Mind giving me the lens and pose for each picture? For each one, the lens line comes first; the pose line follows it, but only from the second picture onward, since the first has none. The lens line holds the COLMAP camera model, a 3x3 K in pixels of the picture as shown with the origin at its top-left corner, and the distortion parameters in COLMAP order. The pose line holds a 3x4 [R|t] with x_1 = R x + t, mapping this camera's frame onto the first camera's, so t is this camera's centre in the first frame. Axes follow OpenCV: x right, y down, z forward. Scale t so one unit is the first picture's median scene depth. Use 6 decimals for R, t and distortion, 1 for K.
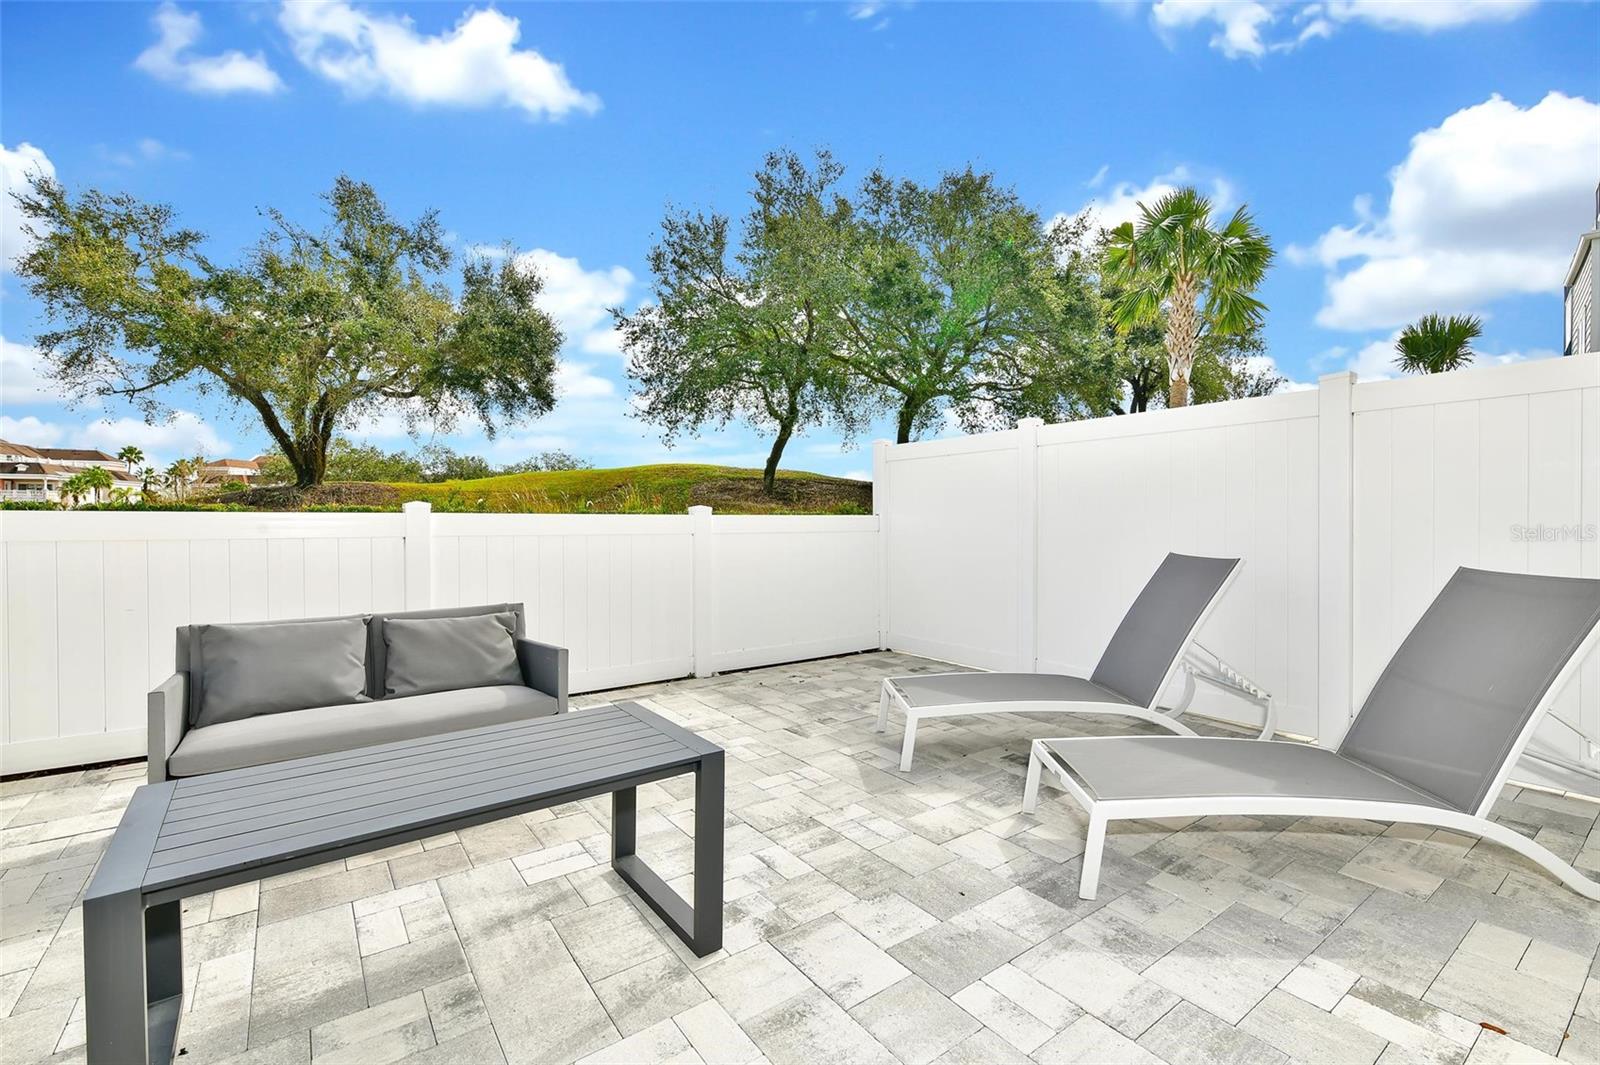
lens RADIAL K [[698.6, 0, 811.0], [0, 698.6, 522.8], [0, 0, 1]] dist [0.006527, -0.004270]
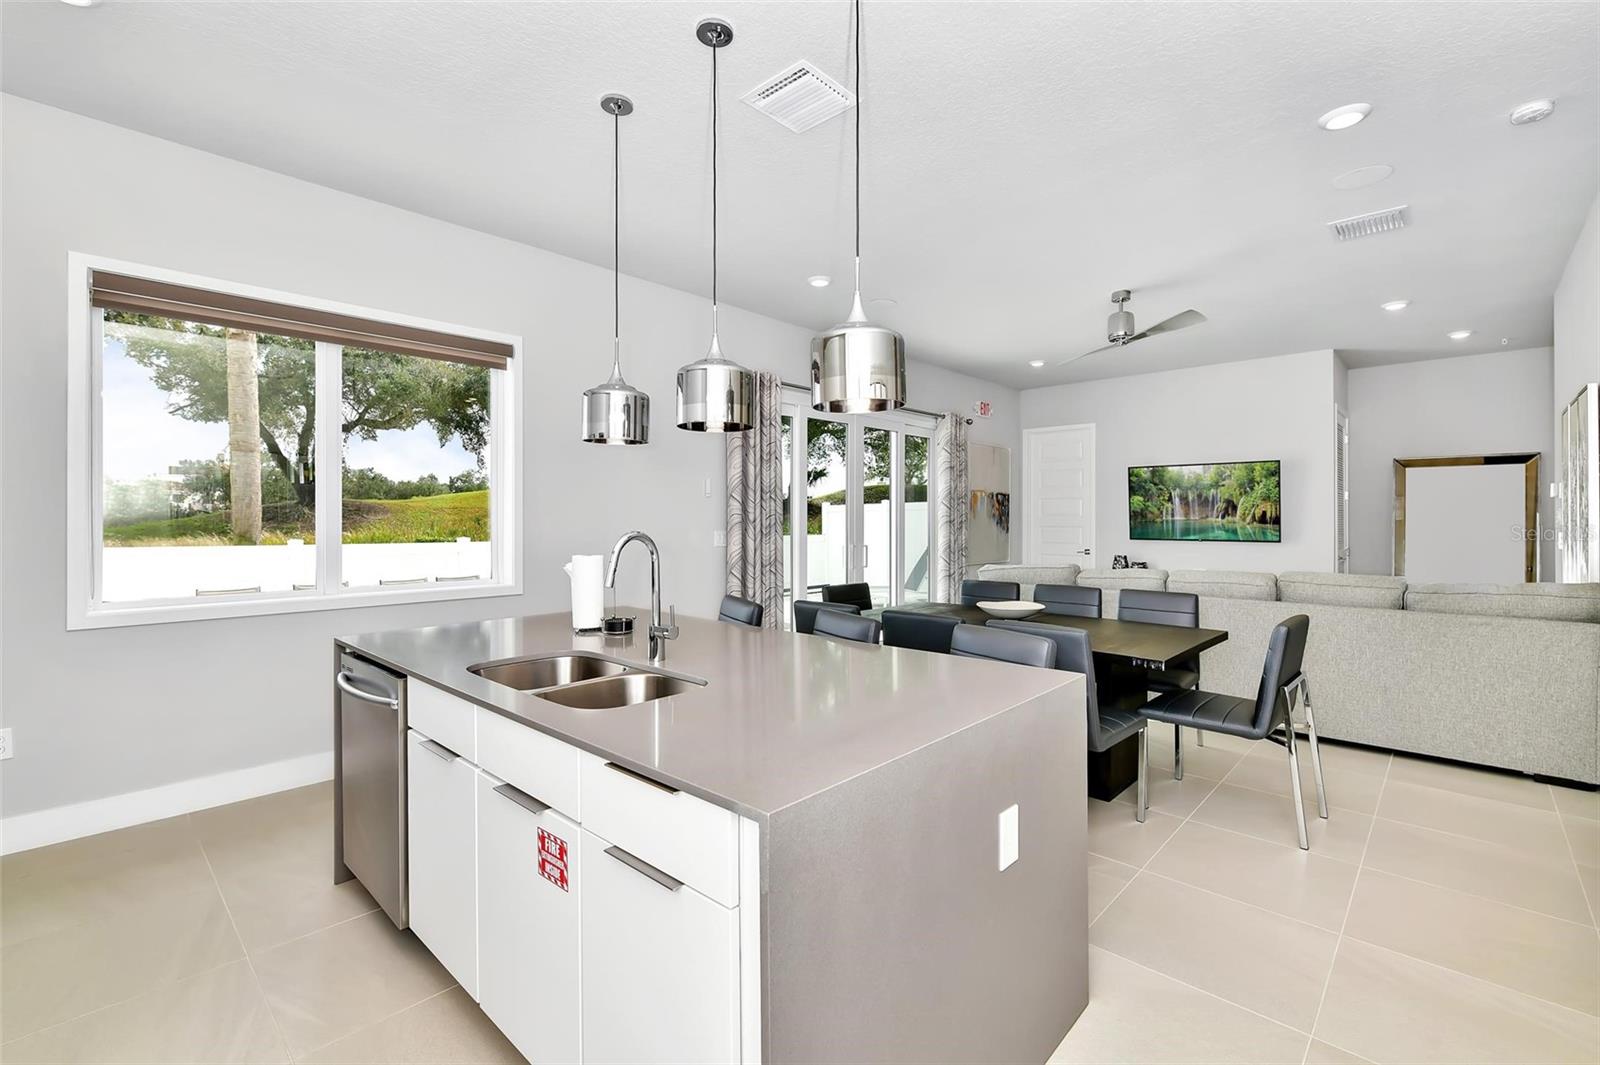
lens RADIAL K [[698.6, 0, 807.9], [0, 698.6, 520.4], [0, 0, 1]] dist [0.006527, -0.004270]
pose [[0.984200, -0.002515, 0.177045, -0.109969], [0.004426, 0.999936, -0.010403, -0.010353], [-0.177008, 0.011022, 0.984148, -0.384191]]
